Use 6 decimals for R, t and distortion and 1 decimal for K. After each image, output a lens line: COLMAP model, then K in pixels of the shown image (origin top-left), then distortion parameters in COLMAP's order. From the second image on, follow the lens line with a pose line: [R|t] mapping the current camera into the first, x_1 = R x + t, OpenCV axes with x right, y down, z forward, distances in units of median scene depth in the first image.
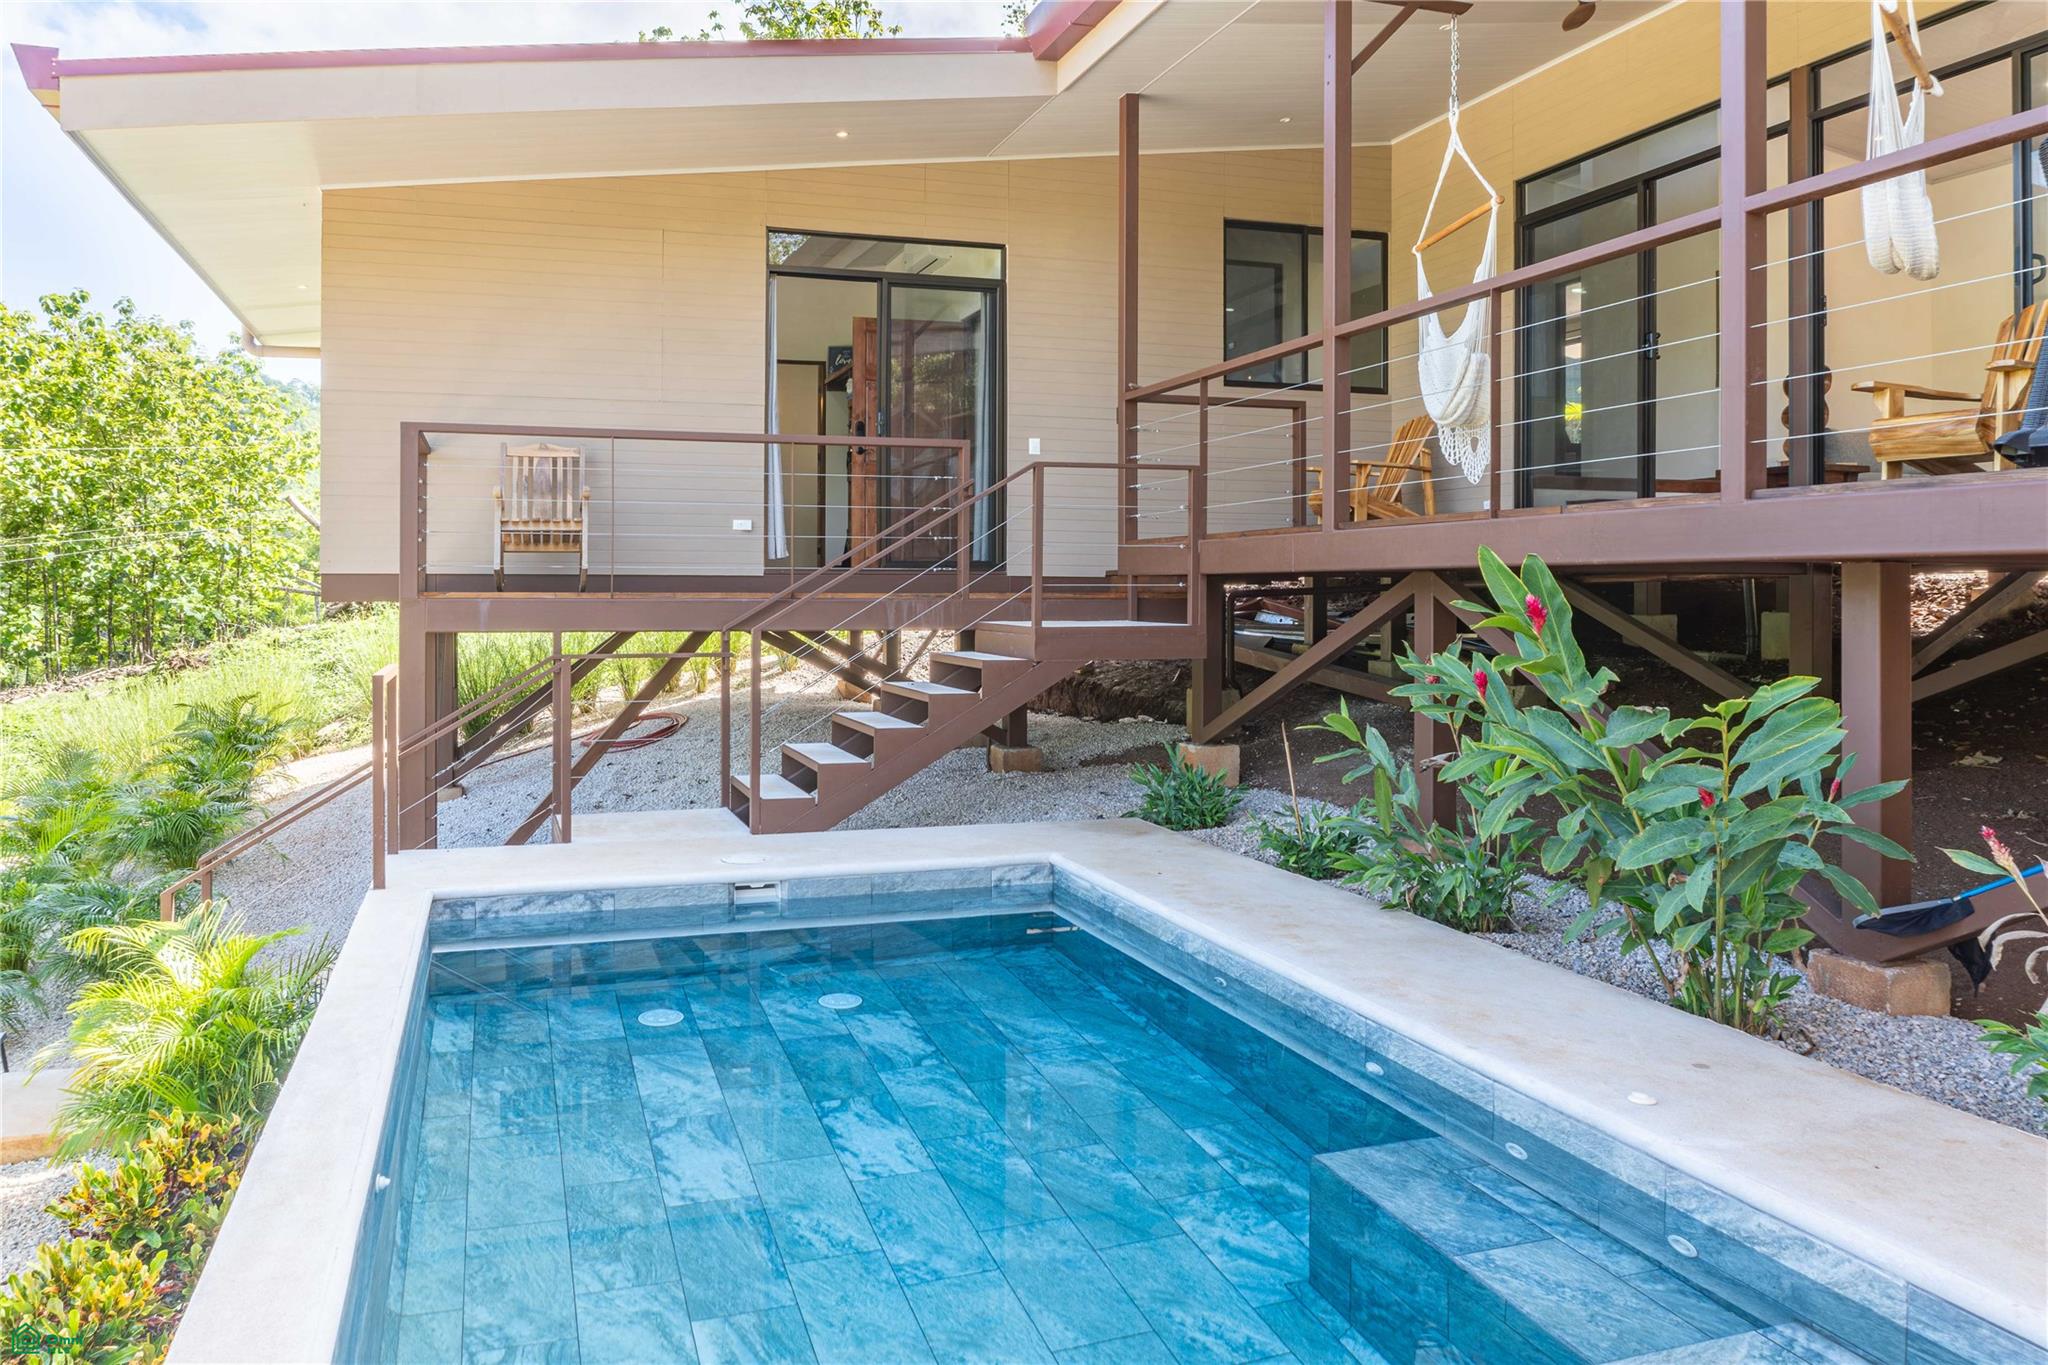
lens RADIAL K [[1425.7, 0, 997.7], [0, 1425.7, 644.9], [0, 0, 1]] dist [-0.012398, -0.003757]
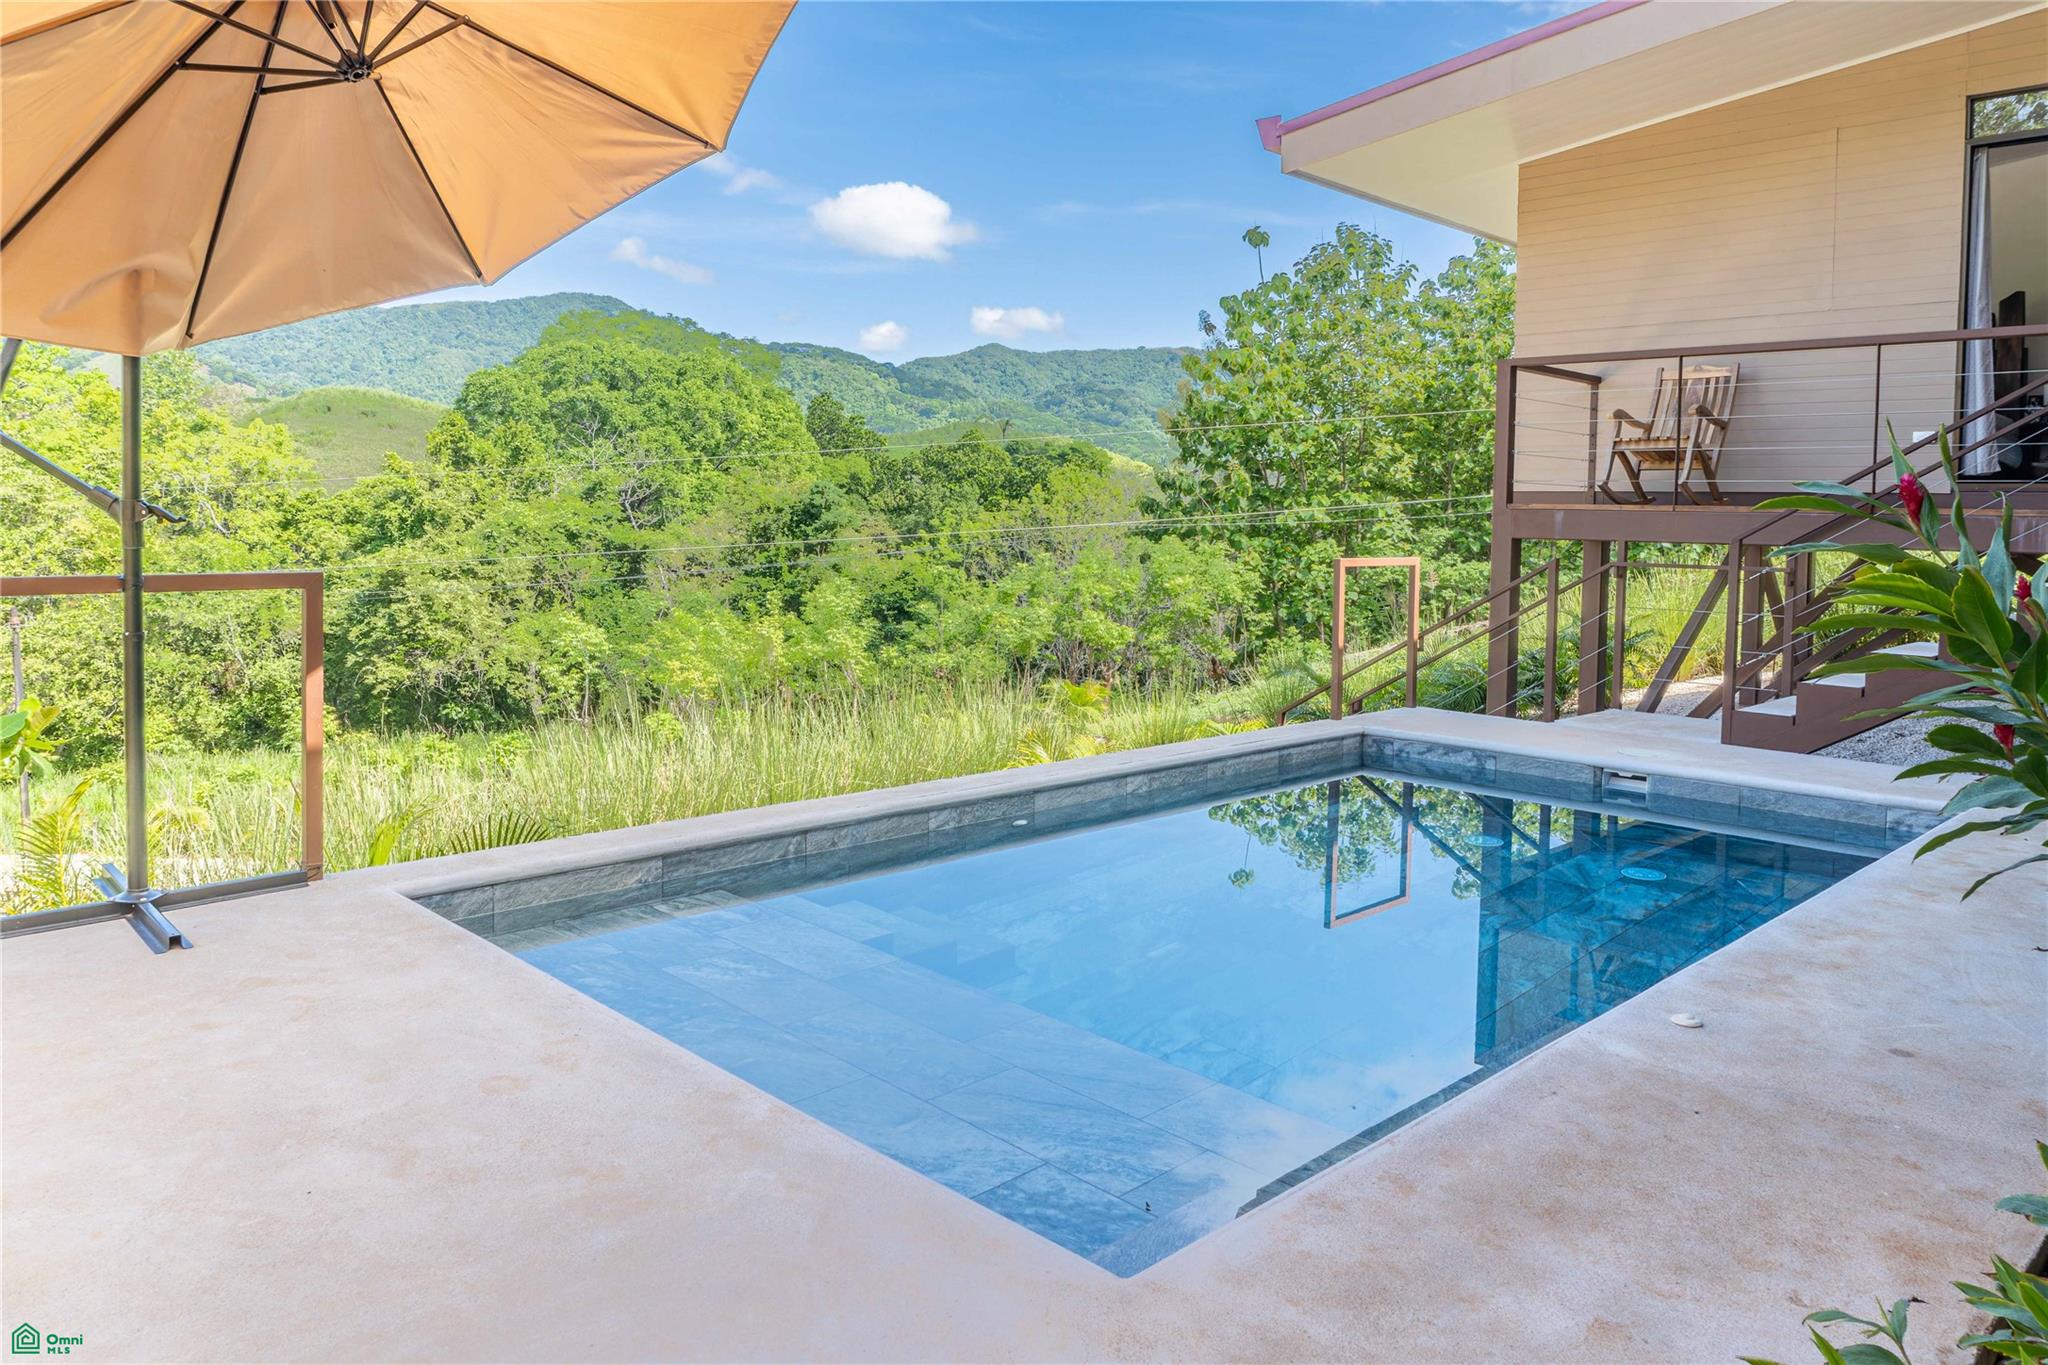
lens RADIAL K [[1425.7, 0, 997.7], [0, 1425.7, 644.9], [0, 0, 1]] dist [-0.012398, -0.003757]
pose [[0.454265, 0.087509, -0.886558, 0.550509], [-0.046353, 0.996138, 0.074575, 0.013995], [0.889660, 0.007218, 0.456567, 0.091929]]
